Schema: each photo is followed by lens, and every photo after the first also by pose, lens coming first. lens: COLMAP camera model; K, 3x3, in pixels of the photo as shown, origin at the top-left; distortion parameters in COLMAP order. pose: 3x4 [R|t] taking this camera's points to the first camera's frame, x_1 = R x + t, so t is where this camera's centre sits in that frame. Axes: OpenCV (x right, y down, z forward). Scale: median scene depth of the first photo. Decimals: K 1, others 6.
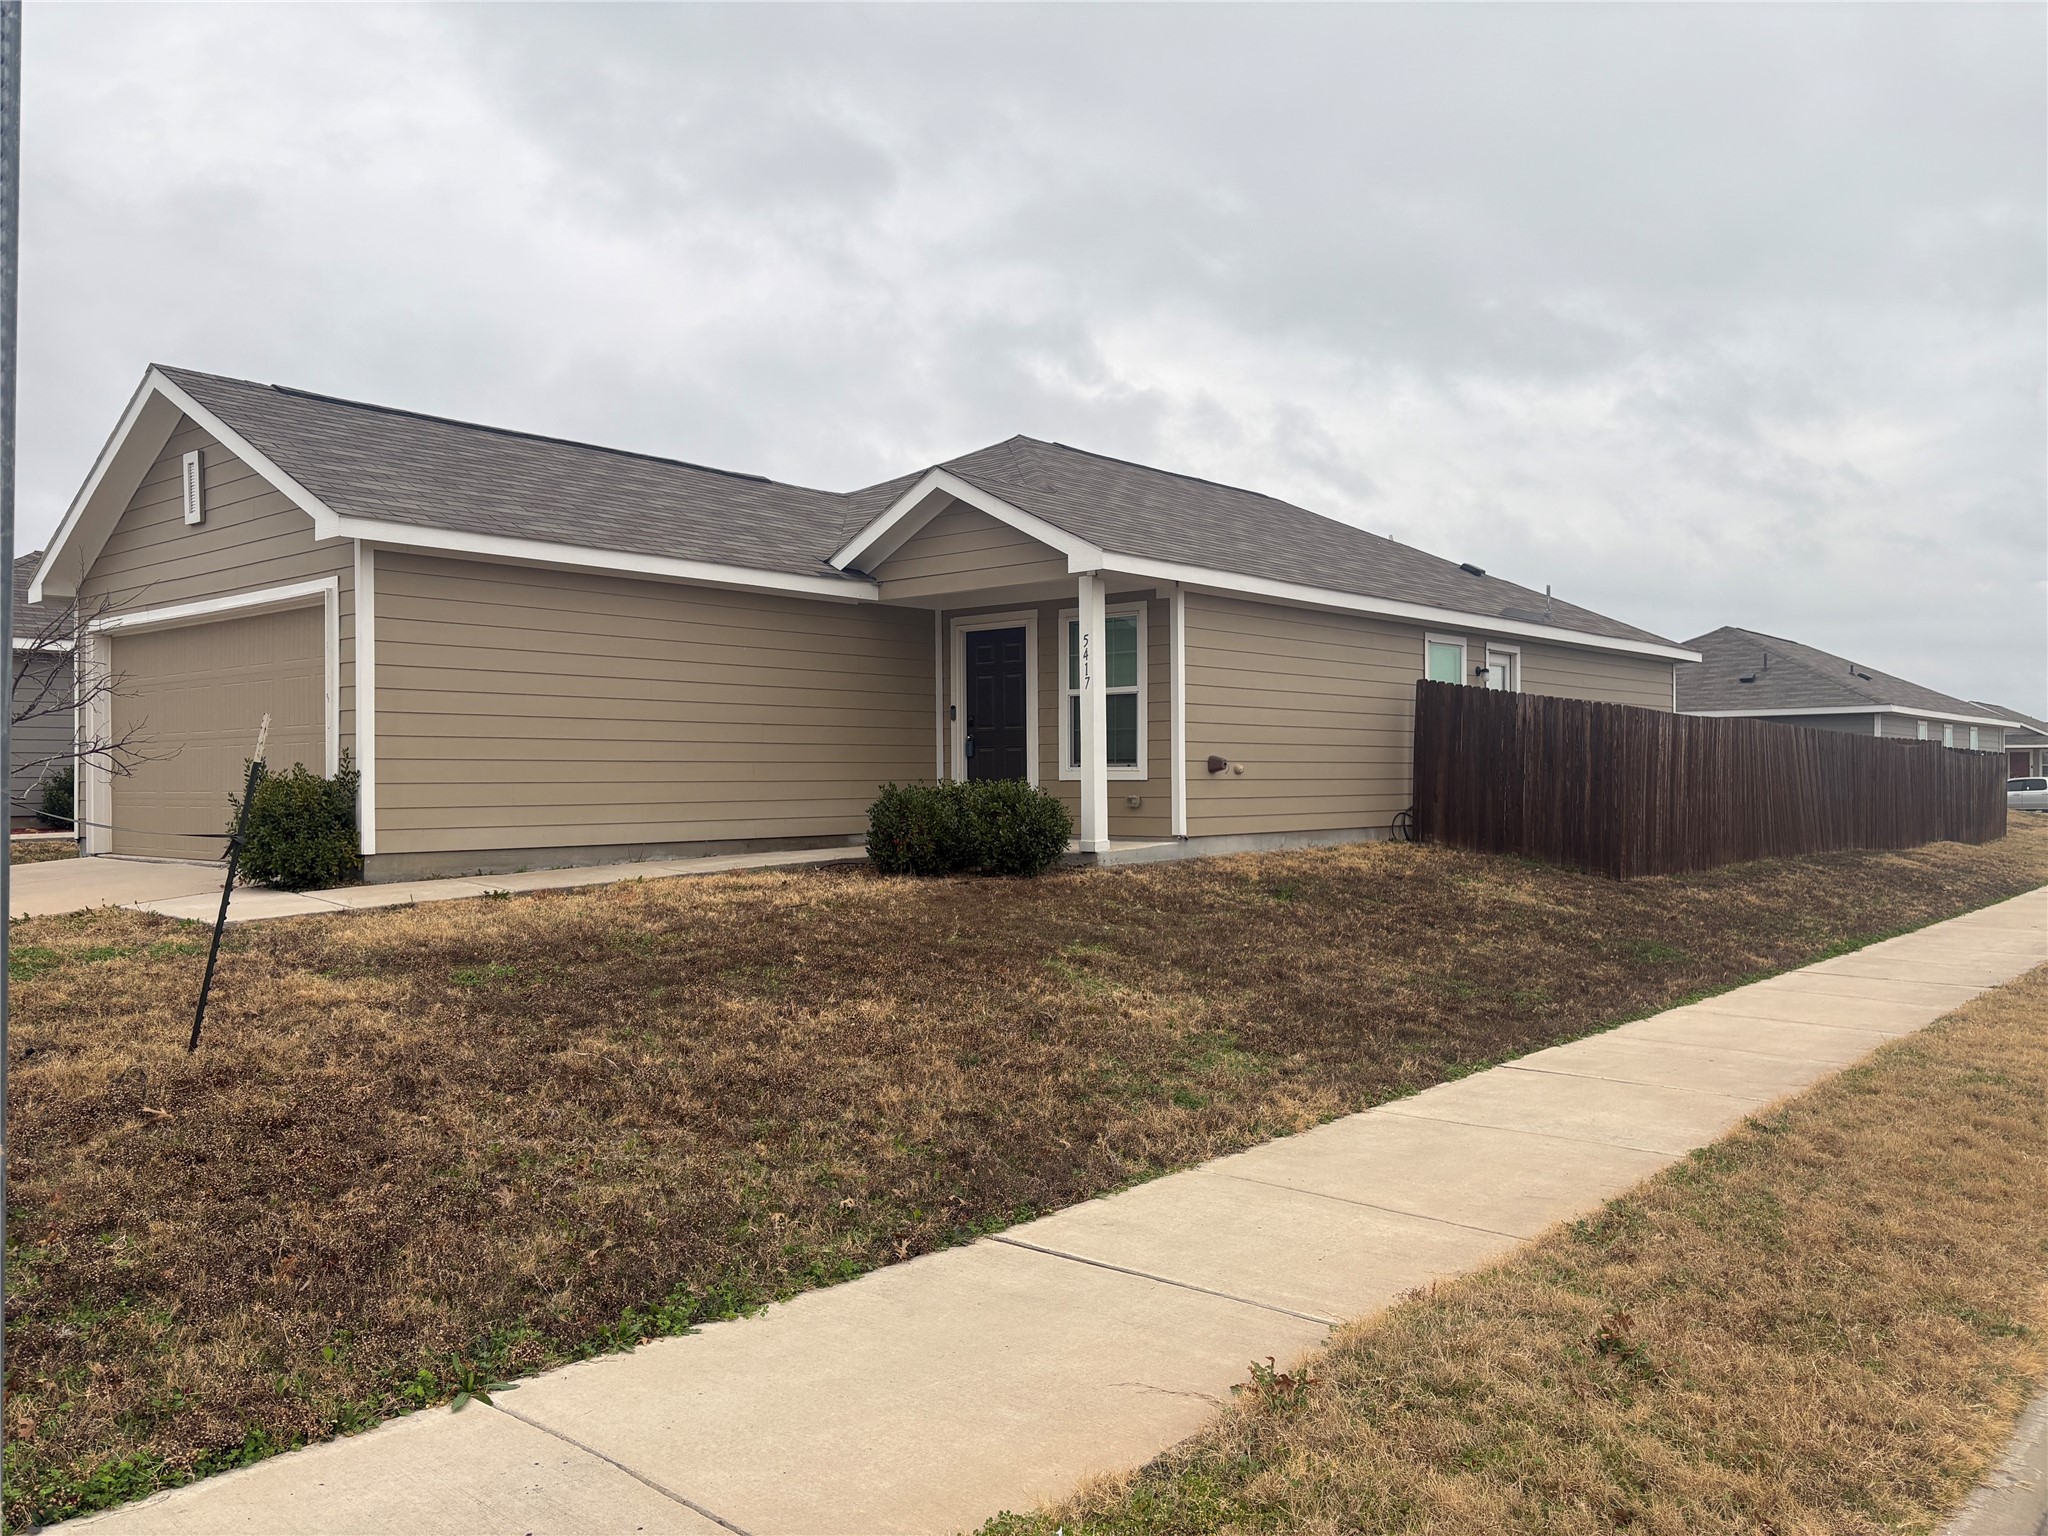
lens RADIAL K [[1542.4, 0, 1024.0], [0, 1542.4, 768.0], [0, 0, 1]] dist [0.153279, -0.000145]
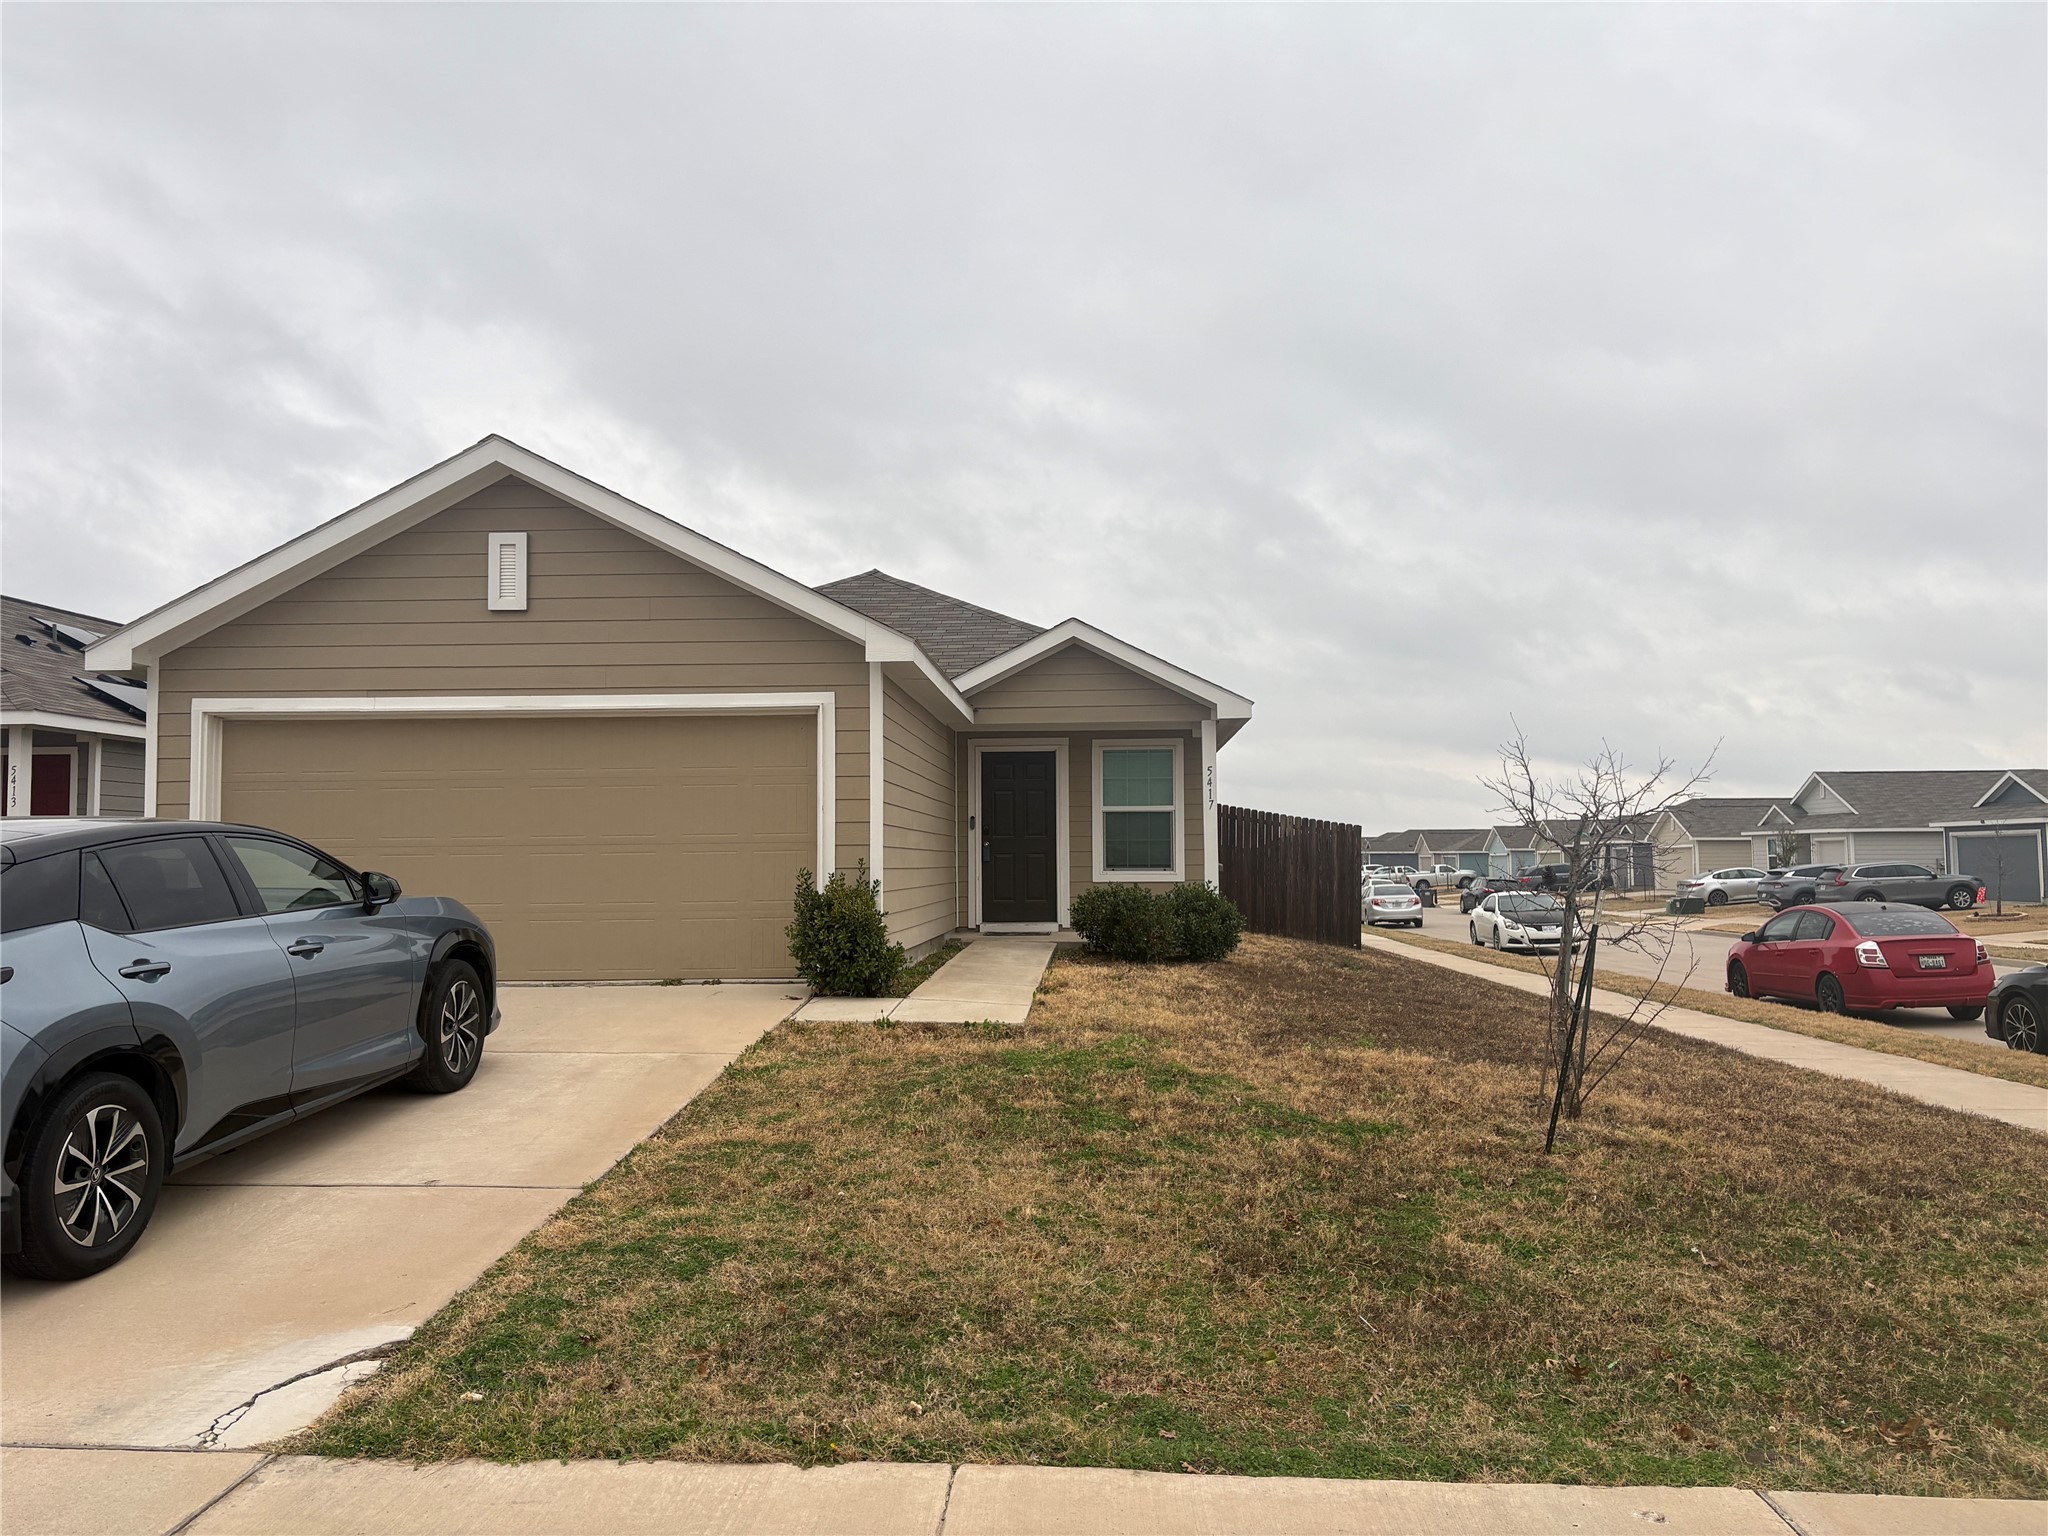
lens RADIAL K [[1542.4, 0, 1024.0], [0, 1542.4, 768.0], [0, 0, 1]] dist [0.153279, -0.000145]
pose [[0.769326, 0.036917, 0.637789, -0.729818], [-0.000499, 0.998363, -0.057186, -0.011830], [-0.638857, 0.043676, 0.768085, 0.122022]]
